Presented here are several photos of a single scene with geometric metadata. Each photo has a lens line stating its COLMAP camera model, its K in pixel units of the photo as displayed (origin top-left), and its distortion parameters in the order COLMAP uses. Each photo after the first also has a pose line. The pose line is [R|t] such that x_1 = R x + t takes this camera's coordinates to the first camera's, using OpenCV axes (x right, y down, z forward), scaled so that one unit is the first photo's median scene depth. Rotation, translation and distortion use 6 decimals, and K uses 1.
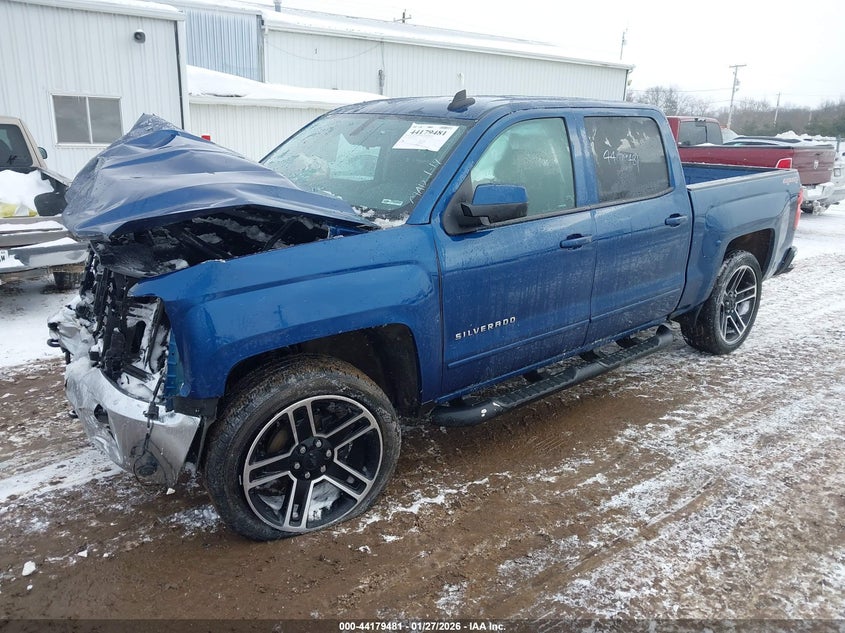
lens RADIAL K [[674.5, 0, 422.5], [0, 674.5, 316.5], [0, 0, 1]] dist [0.004583, 0.006981]
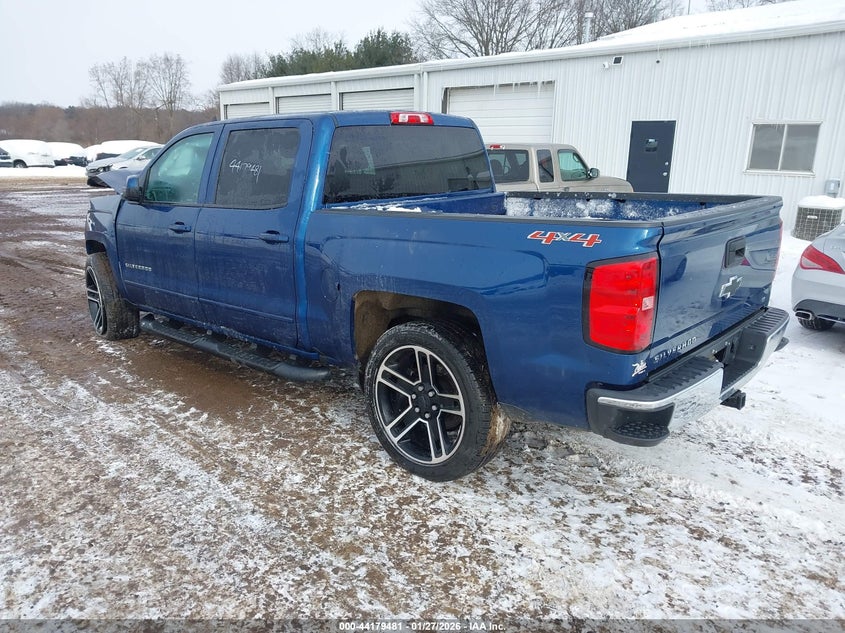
lens RADIAL K [[674.5, 0, 422.5], [0, 674.5, 316.5], [0, 0, 1]] dist [0.004583, 0.006981]
pose [[0.108103, 0.227747, -0.967701, 1.404114], [-0.269311, 0.943717, 0.192017, -0.296363], [0.956967, 0.239855, 0.163353, 1.129936]]
